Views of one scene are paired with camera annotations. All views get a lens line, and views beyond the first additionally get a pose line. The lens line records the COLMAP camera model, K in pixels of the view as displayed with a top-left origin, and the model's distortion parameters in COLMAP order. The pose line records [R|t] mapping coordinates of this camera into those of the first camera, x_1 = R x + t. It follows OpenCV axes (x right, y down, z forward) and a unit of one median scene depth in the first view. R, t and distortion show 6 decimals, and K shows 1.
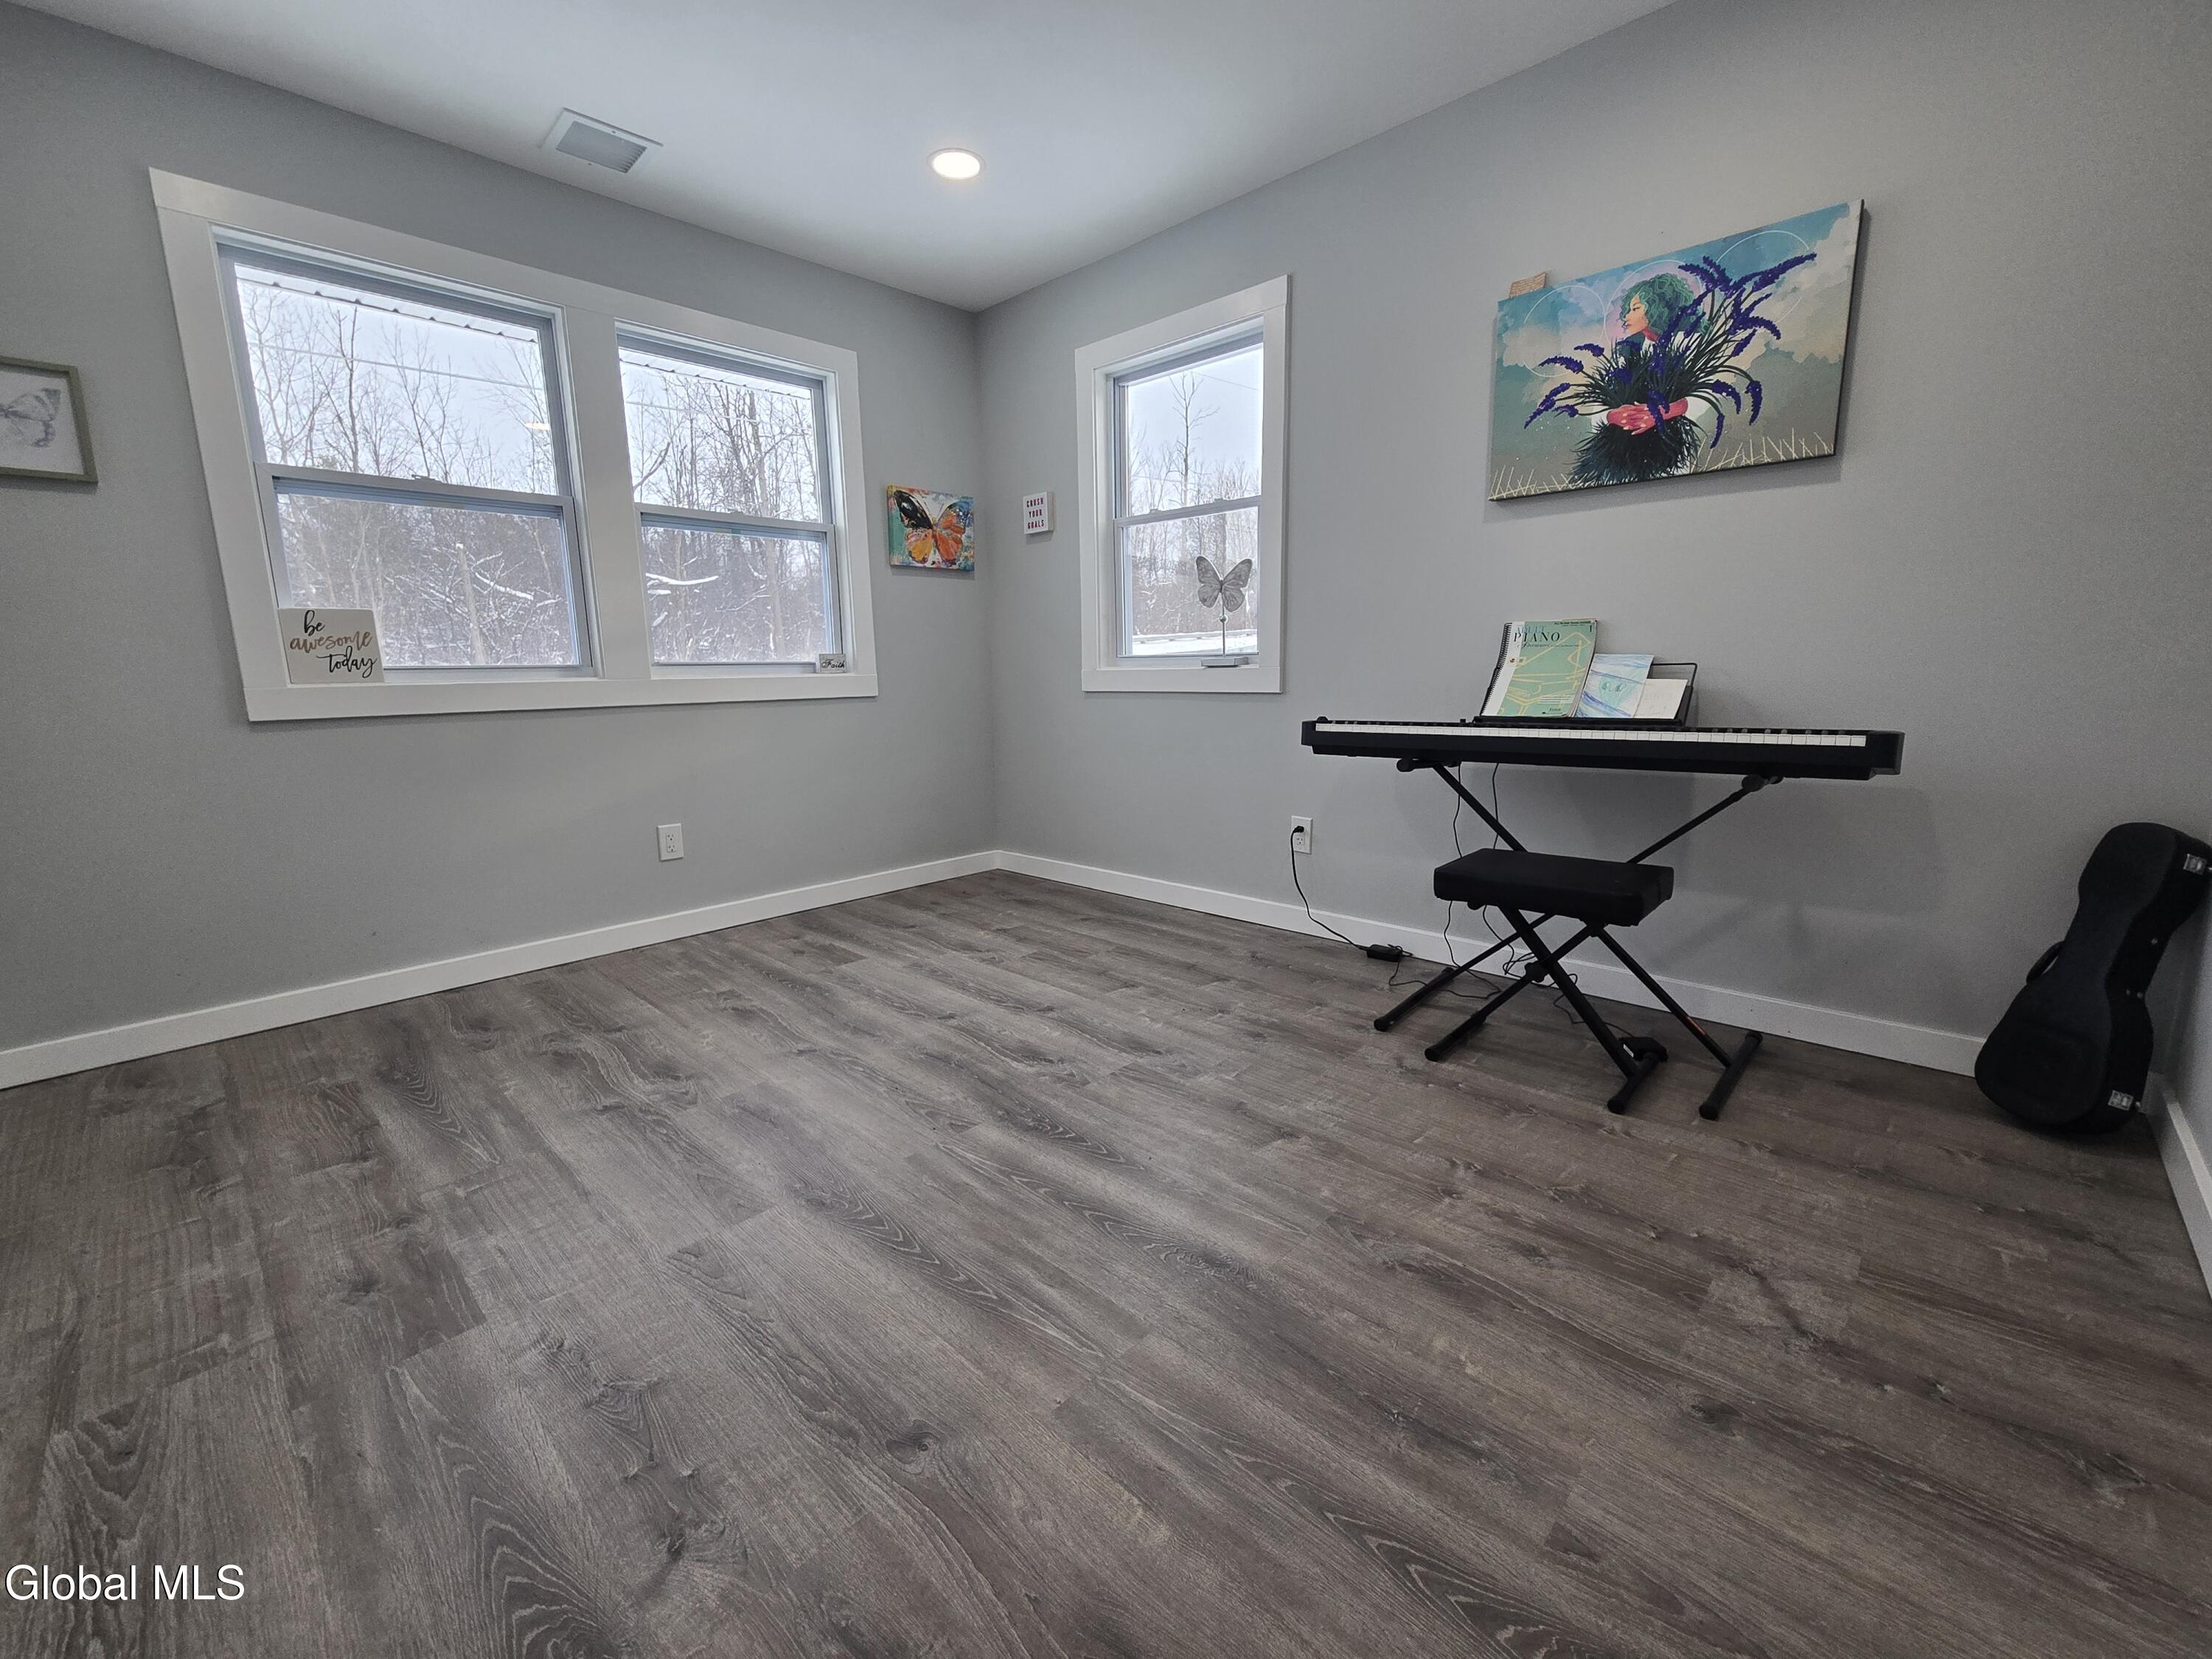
lens RADIAL K [[906.1, 0, 1121.0], [0, 906.1, 830.2], [0, 0, 1]] dist [-0.001898, -0.000789]
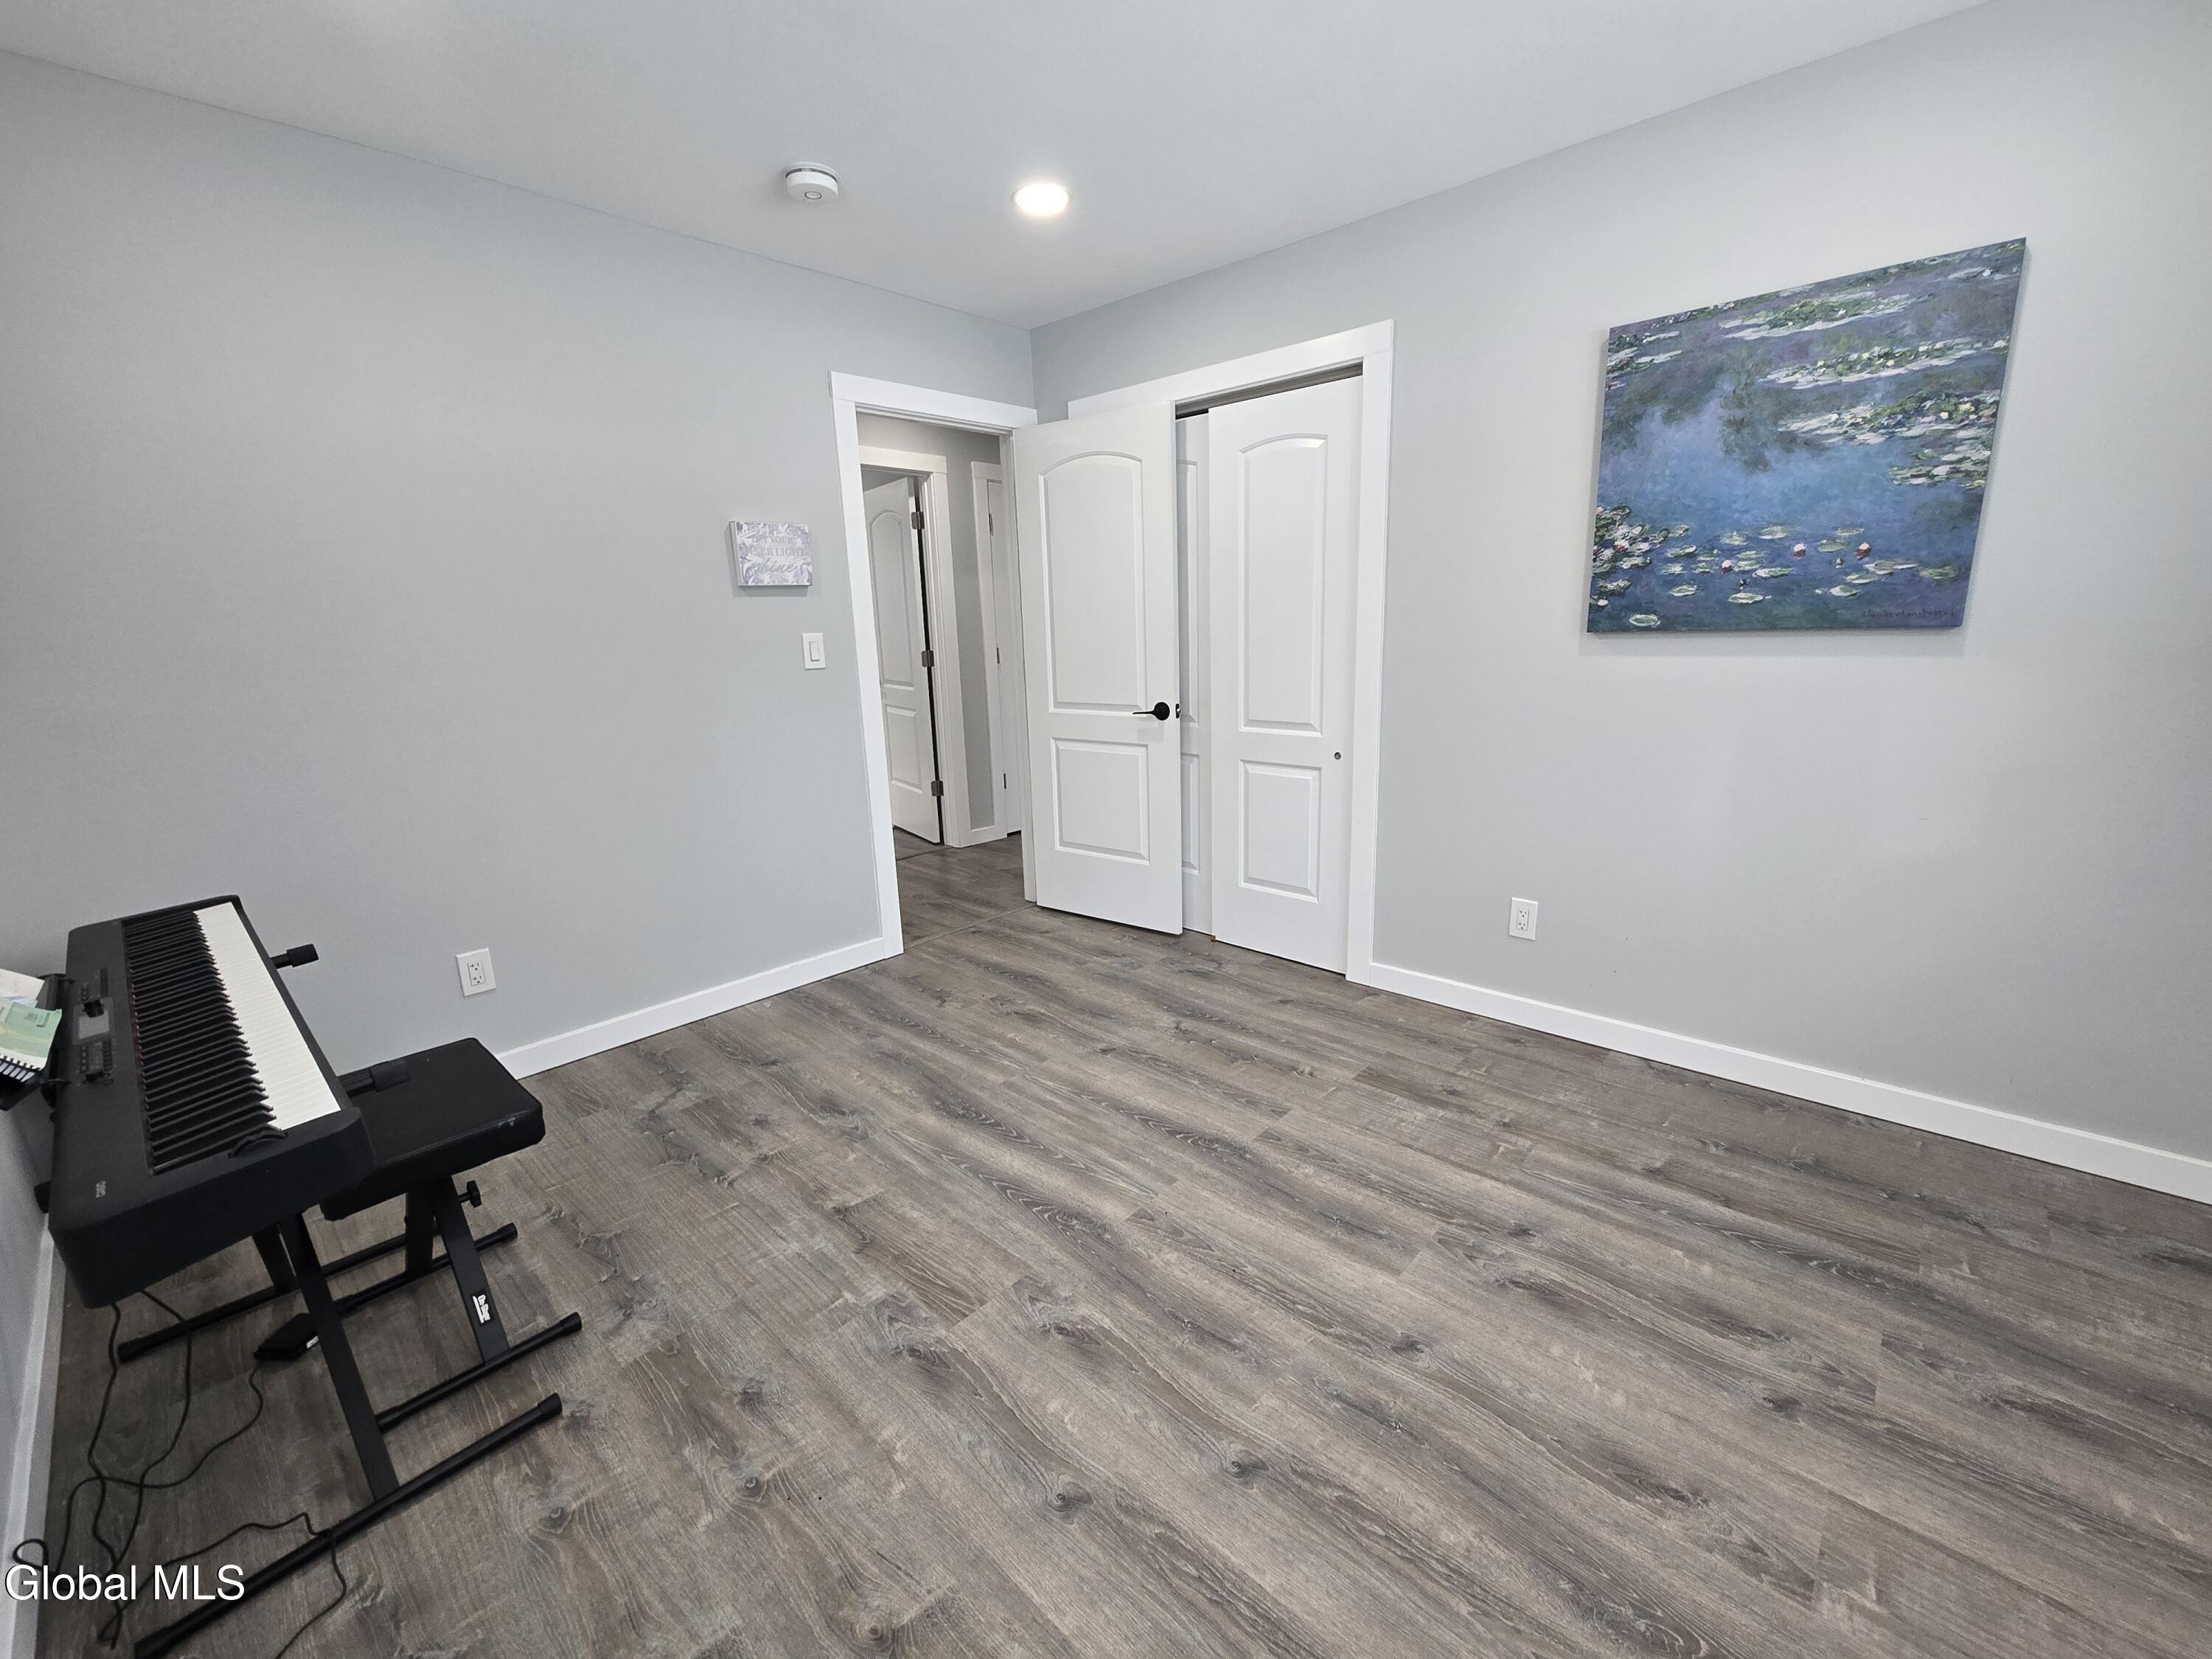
lens RADIAL K [[906.1, 0, 1121.0], [0, 906.1, 830.2], [0, 0, 1]] dist [-0.001898, -0.000789]
pose [[-0.998750, 0.049733, -0.004966, -0.159218], [0.043556, 0.914794, 0.401566, -0.469929], [0.024513, 0.400847, -0.915817, 1.662918]]
